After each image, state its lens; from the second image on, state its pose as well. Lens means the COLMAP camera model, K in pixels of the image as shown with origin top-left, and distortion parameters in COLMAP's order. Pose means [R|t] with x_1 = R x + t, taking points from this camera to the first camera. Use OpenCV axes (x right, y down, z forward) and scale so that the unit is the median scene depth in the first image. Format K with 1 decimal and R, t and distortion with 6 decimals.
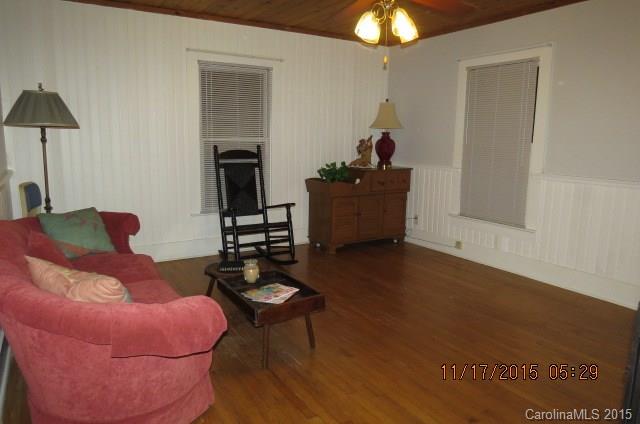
lens RADIAL K [[461.8, 0, 324.9], [0, 461.8, 208.9], [0, 0, 1]] dist [-0.006548, -0.001348]
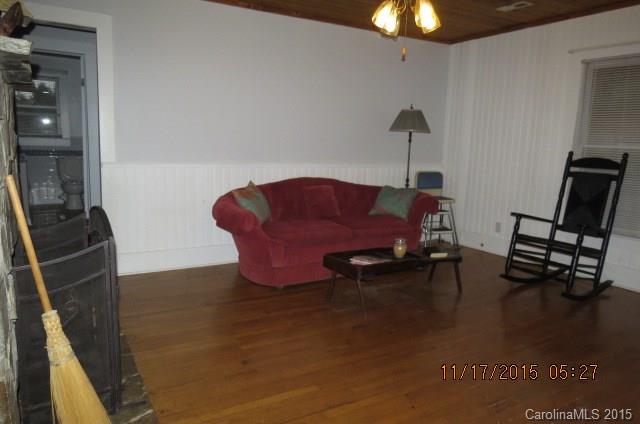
lens RADIAL K [[461.8, 0, 324.9], [0, 461.8, 208.9], [0, 0, 1]] dist [-0.006548, -0.001348]
pose [[-0.034102, 0.132842, -0.990550, 0.949451], [-0.188935, 0.972398, 0.136912, -0.081943], [0.981397, 0.191818, -0.008062, 0.753084]]
